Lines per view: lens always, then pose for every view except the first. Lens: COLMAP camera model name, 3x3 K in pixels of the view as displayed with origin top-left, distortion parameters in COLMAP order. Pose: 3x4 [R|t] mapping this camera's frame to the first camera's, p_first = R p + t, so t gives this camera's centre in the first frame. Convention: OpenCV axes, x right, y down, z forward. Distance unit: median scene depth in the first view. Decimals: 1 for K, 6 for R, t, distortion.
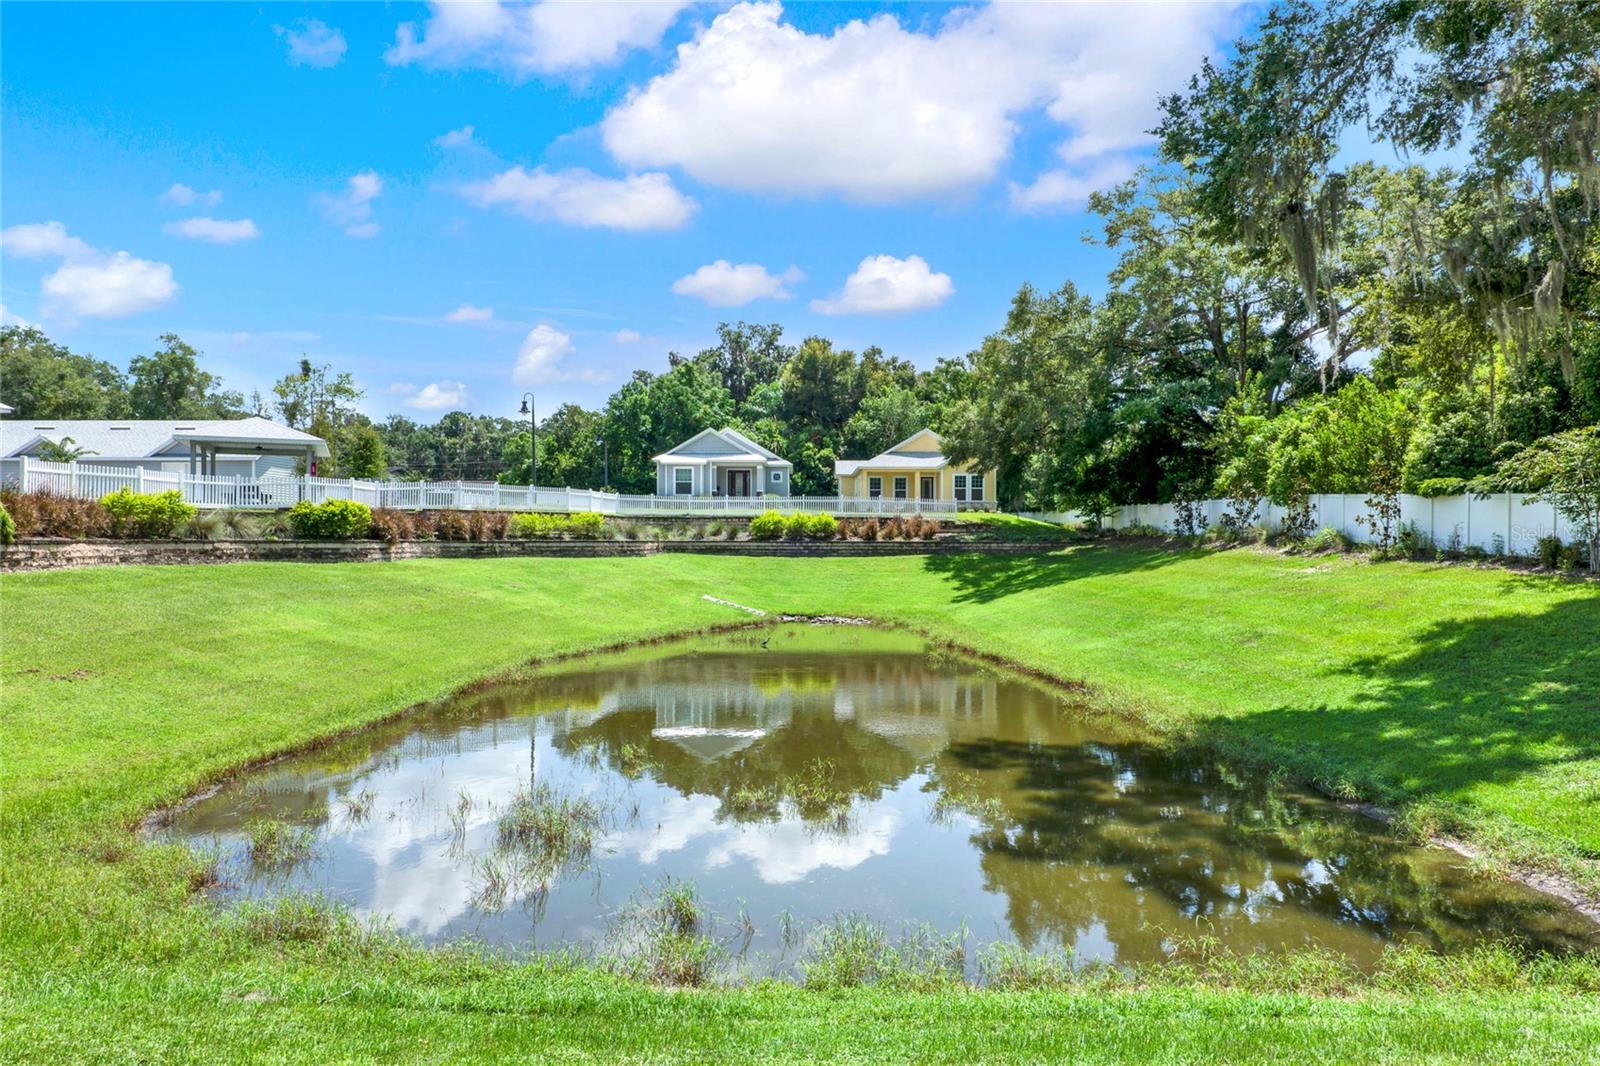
lens RADIAL K [[1035.1, 0, 800.0], [0, 1035.1, 533.0], [0, 0, 1]] dist [-0.001794, -0.000191]
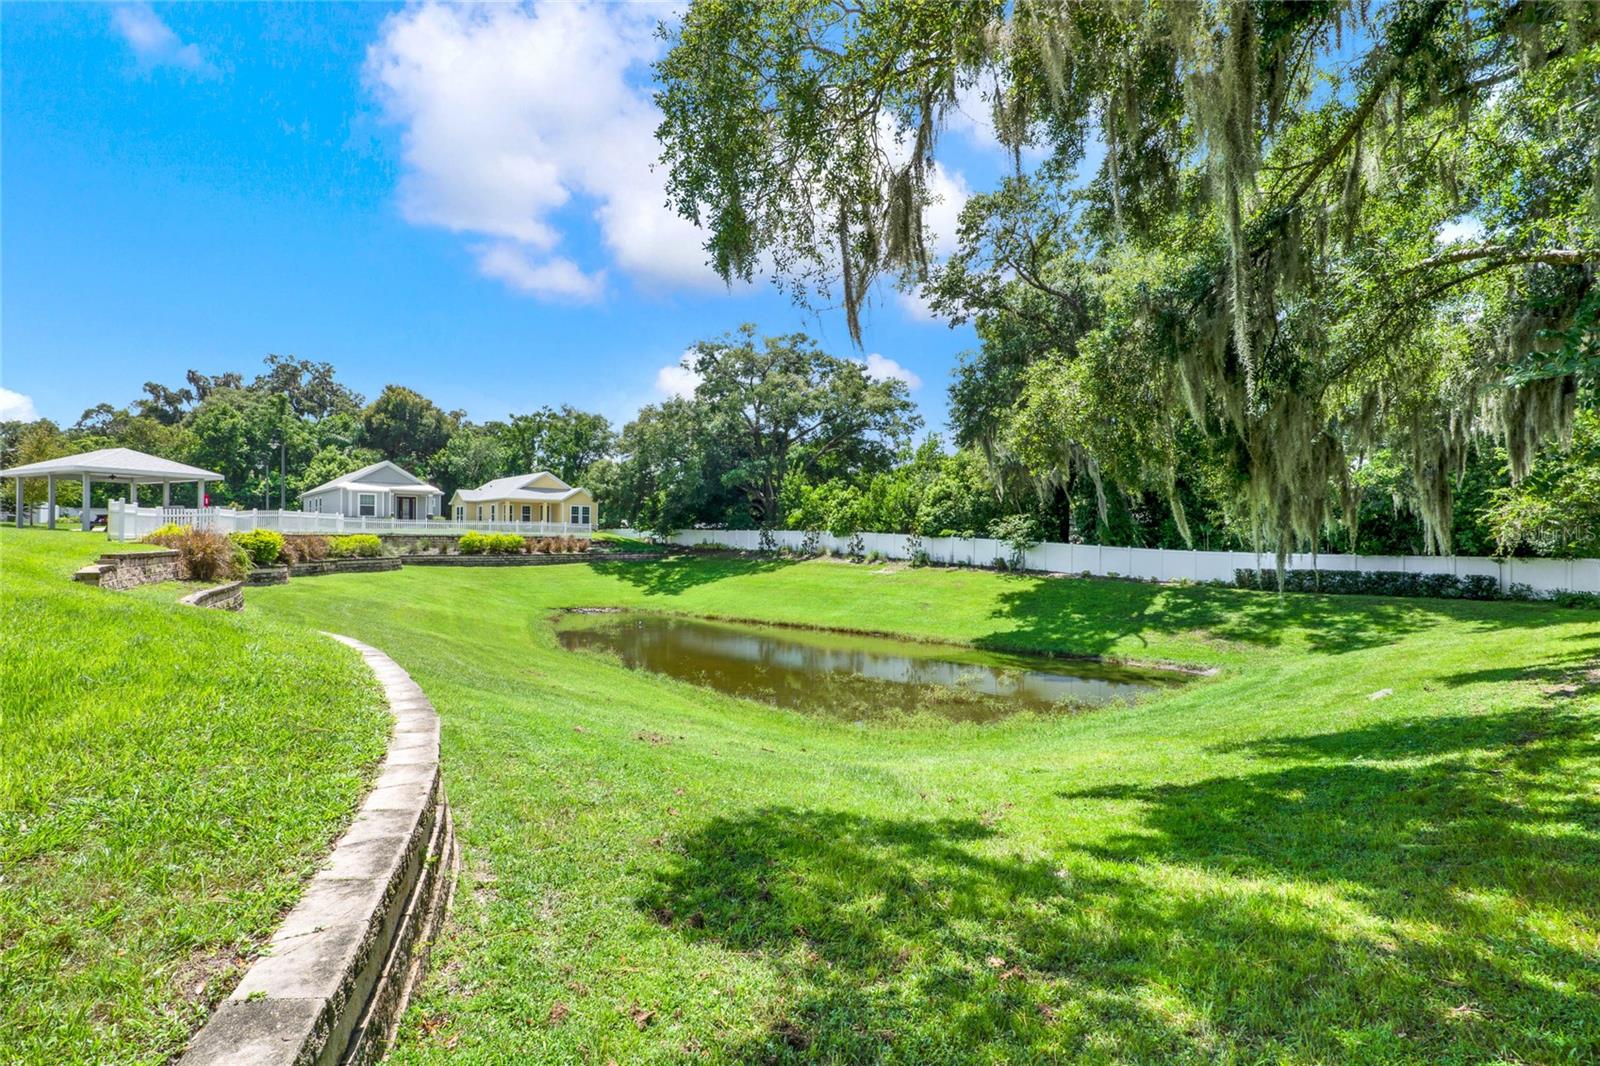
lens RADIAL K [[780.1, 0, 800.0], [0, 780.1, 533.0], [0, 0, 1]] dist [-0.000926, -0.000042]
pose [[0.760642, 0.005990, 0.649144, -0.360465], [-0.006775, 0.999976, -0.001290, -0.021620], [-0.649136, -0.003417, 0.760665, -0.042130]]
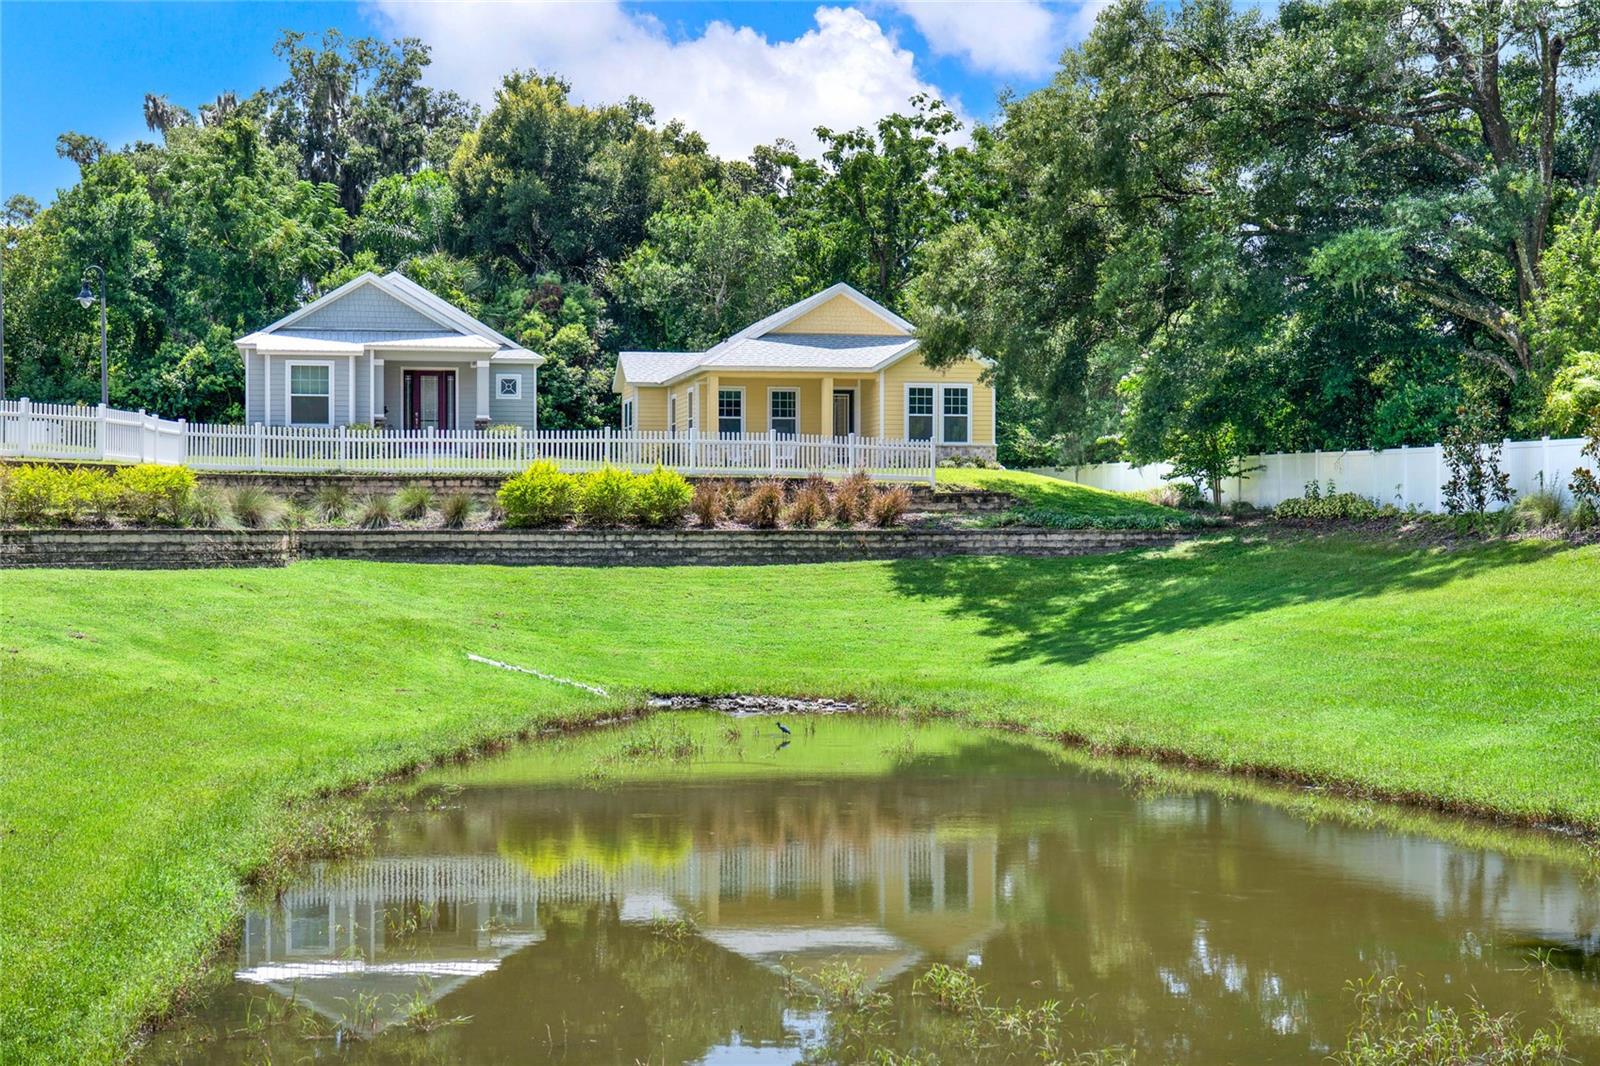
lens RADIAL K [[2312.6, 0, 800.0], [0, 2312.6, 533.0], [0, 0, 1]] dist [0.004568, -0.014142]
pose [[0.978982, -0.003066, 0.203924, -0.121824], [0.001705, 0.999975, 0.006850, 0.002146], [-0.203940, -0.006359, 0.978963, 0.008331]]
